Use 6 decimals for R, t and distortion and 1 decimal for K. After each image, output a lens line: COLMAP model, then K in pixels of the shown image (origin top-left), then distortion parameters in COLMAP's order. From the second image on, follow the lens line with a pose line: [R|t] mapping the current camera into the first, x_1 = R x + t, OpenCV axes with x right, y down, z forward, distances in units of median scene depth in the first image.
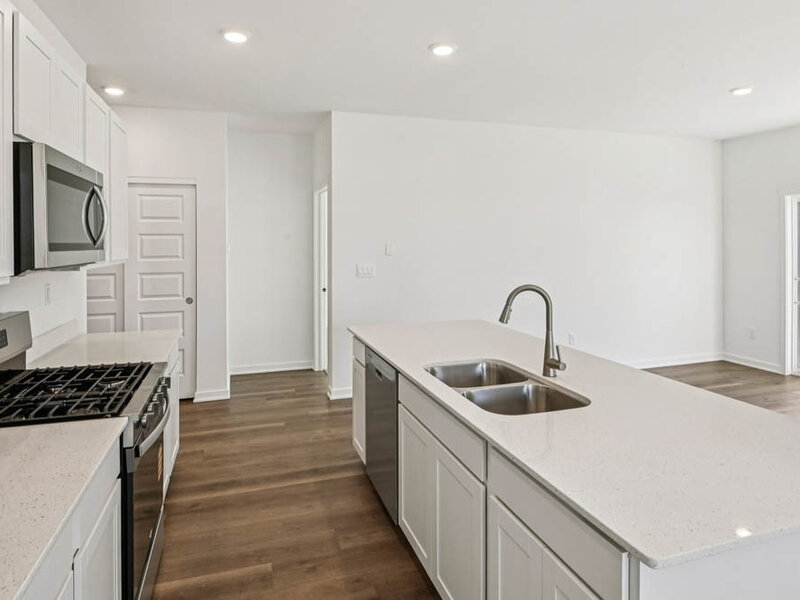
lens RADIAL K [[494.9, 0, 394.2], [0, 494.9, 243.3], [0, 0, 1]] dist [0.014305, -0.028751]
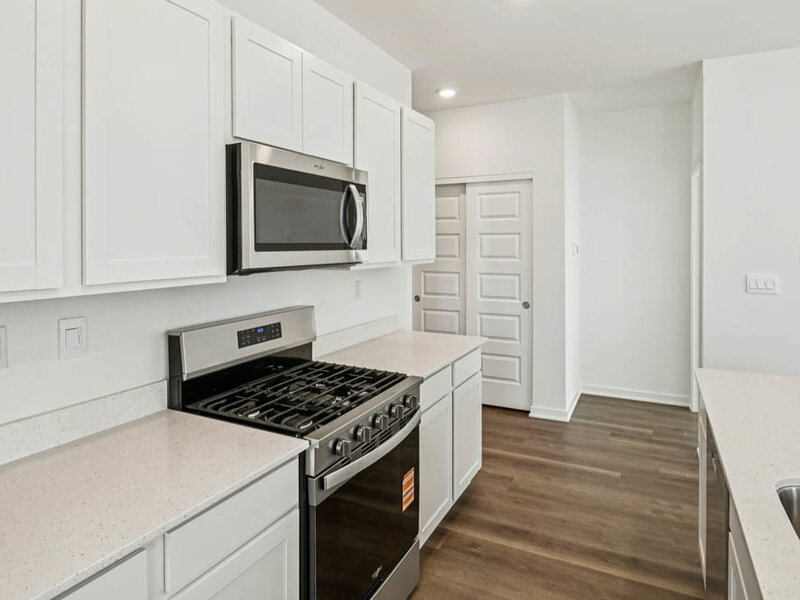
lens RADIAL K [[494.9, 0, 394.2], [0, 494.9, 243.3], [0, 0, 1]] dist [0.014305, -0.028751]
pose [[0.704318, 0.002414, -0.709881, 0.087009], [-0.001200, 0.999997, 0.002210, -0.001145], [0.709884, -0.000705, 0.704319, 0.220980]]
